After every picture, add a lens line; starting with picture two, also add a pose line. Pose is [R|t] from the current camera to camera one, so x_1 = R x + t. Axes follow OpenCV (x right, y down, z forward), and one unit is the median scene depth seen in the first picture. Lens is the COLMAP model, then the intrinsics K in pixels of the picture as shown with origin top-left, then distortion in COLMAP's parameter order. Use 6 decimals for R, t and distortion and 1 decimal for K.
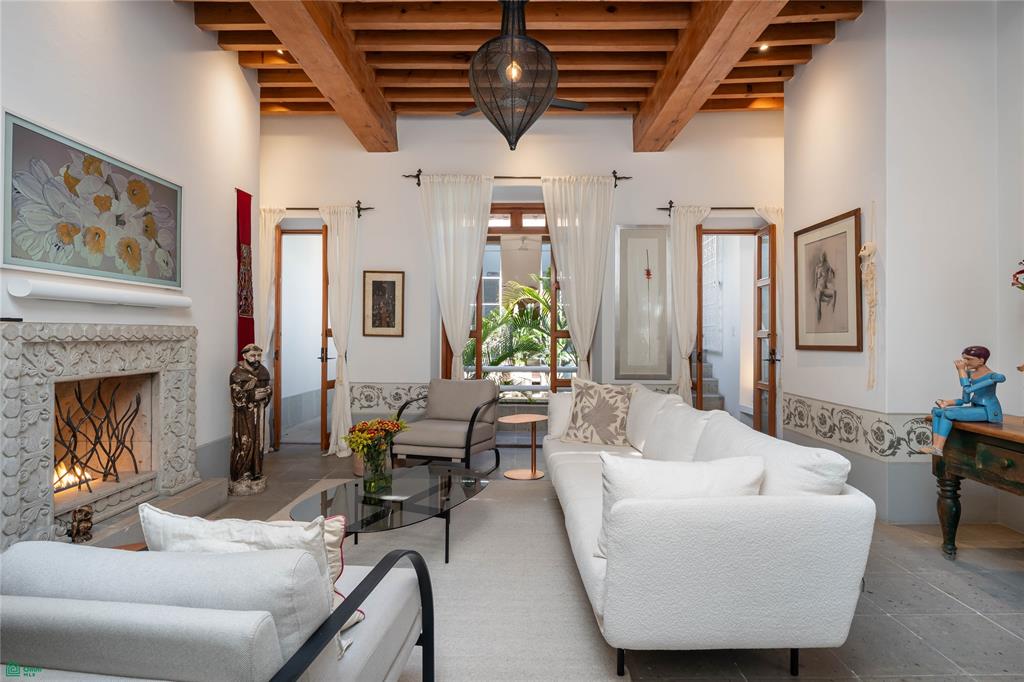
lens RADIAL K [[525.8, 0, 516.5], [0, 525.8, 332.3], [0, 0, 1]] dist [0.009802, -0.001820]
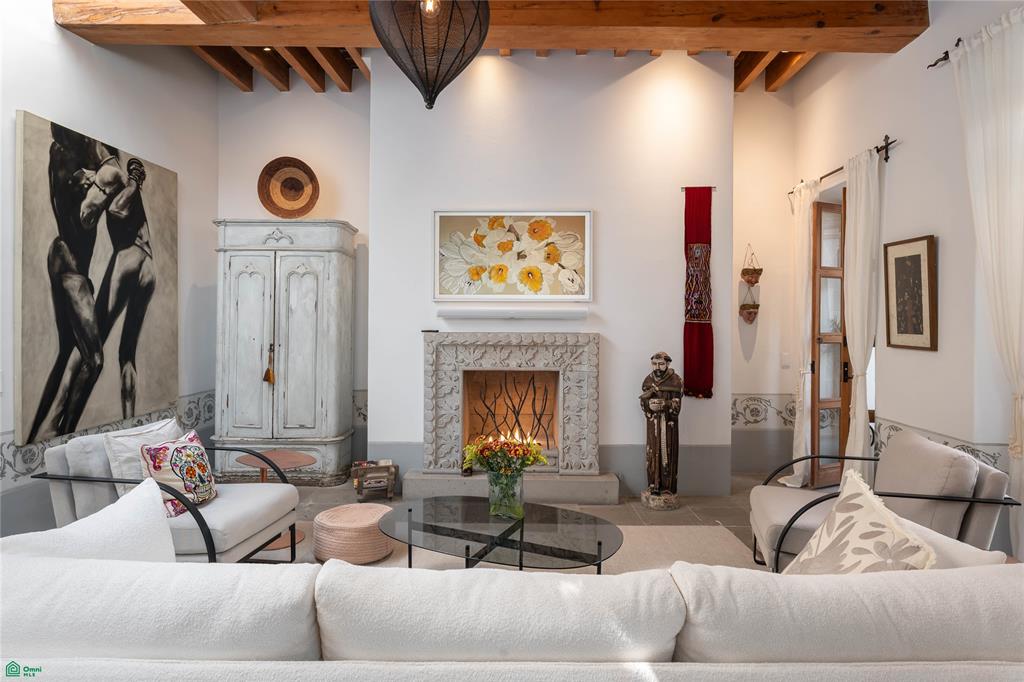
lens RADIAL K [[574.4, 0, 508.6], [0, 574.4, 323.8], [0, 0, 1]] dist [-0.005966, 0.001958]
pose [[-0.005750, -0.005111, -0.999970, 0.622339], [-0.001795, 0.999985, -0.005101, -0.025840], [0.999982, 0.001766, -0.005759, 0.850194]]
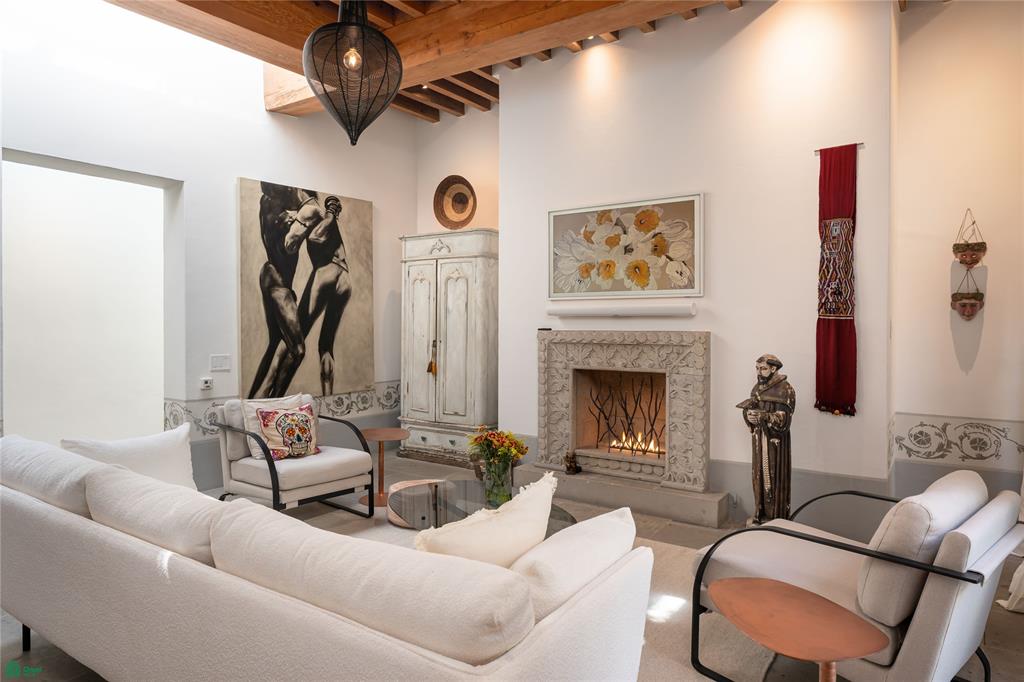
lens RADIAL K [[626.4, 0, 512.5], [0, 626.4, 326.8], [0, 0, 1]] dist [-0.004119, 0.001060]
pose [[-0.558451, 0.000529, -0.829537, 0.572344], [-0.000733, 0.999999, 0.001131, -0.022785], [0.829537, 0.001240, -0.558450, 1.403541]]
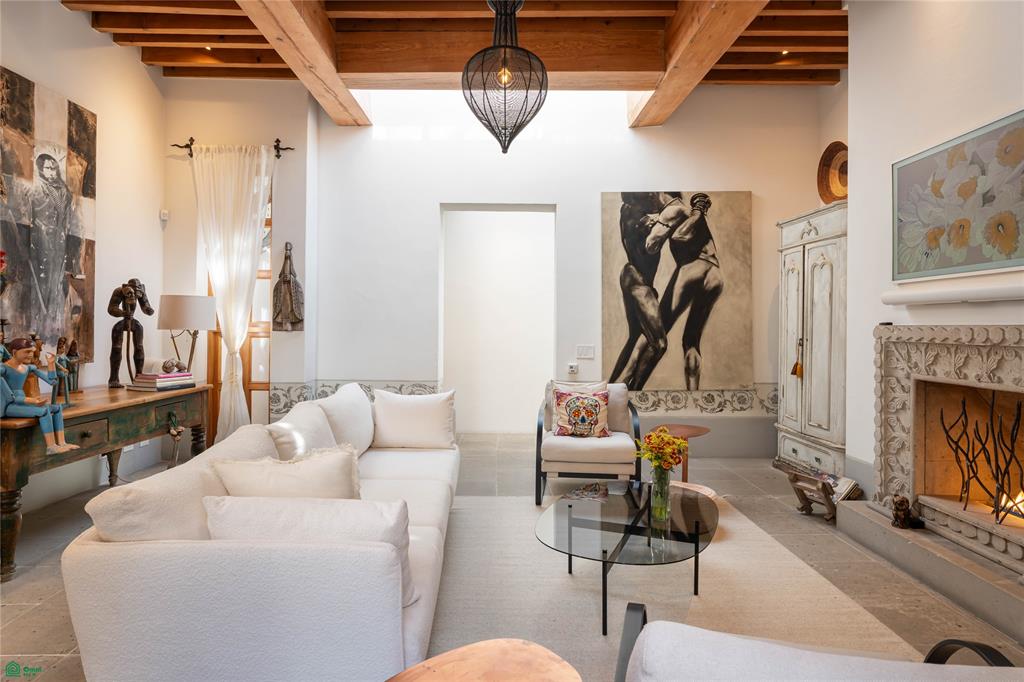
lens RADIAL K [[592.5, 0, 512.8], [0, 592.5, 322.3], [0, 0, 1]] dist [-0.006404, 0.002078]
pose [[-0.999571, -0.011813, -0.026788, 0.003808], [-0.011594, 0.999898, -0.008292, -0.002922], [0.026883, -0.007978, -0.999607, 1.645083]]
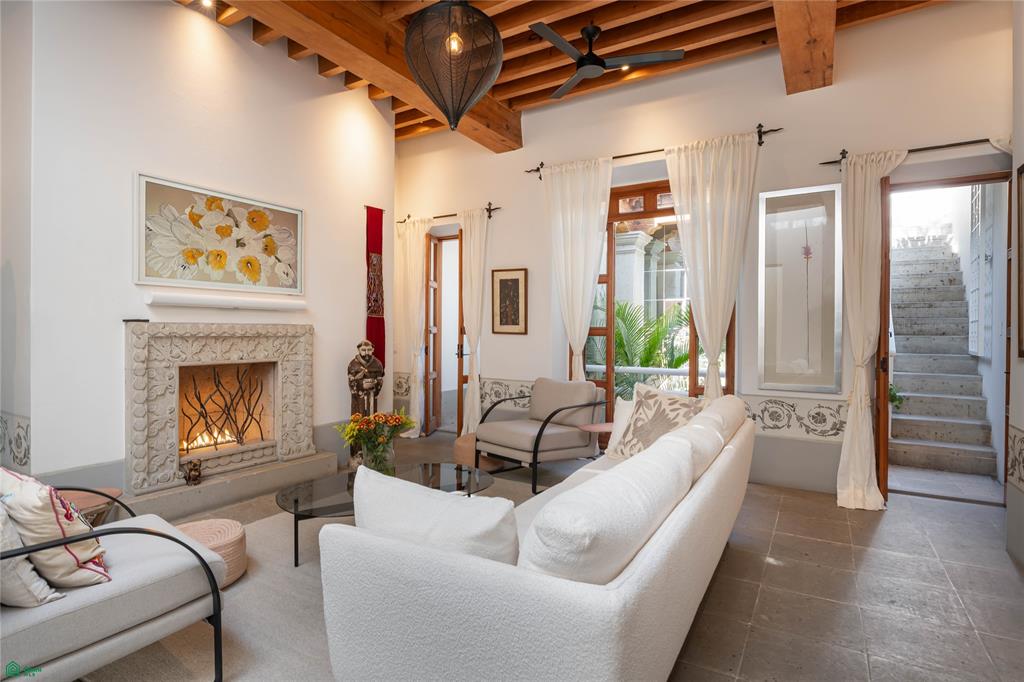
lens RADIAL K [[532.5, 0, 508.4], [0, 532.5, 334.5], [0, 0, 1]] dist [-0.000269, 0.000905]
pose [[0.858006, 0.003507, -0.513628, 0.419978], [-0.000047, 0.999977, 0.006751, 0.002612], [0.513640, -0.005768, 0.857986, 0.190040]]
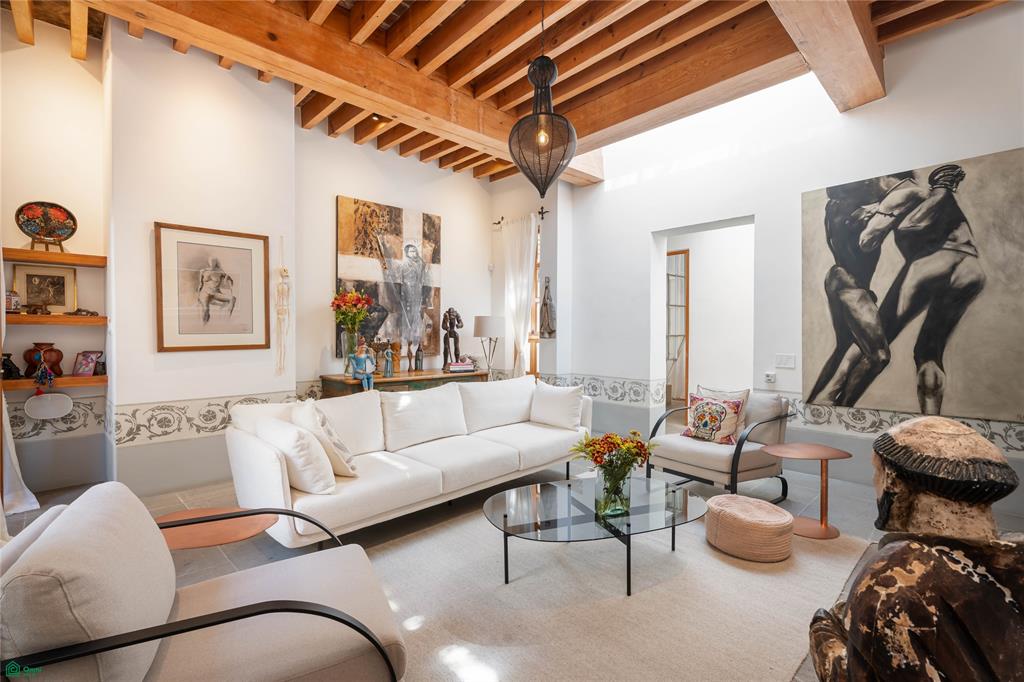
lens RADIAL K [[465.5, 0, 515.6], [0, 465.5, 337.9], [0, 0, 1]] dist [0.035120, -0.015311]
pose [[-0.708932, -0.015302, 0.705111, -0.600096], [-0.008633, 0.999878, 0.013018, -0.009609], [-0.705224, 0.003142, -0.708977, 1.427527]]
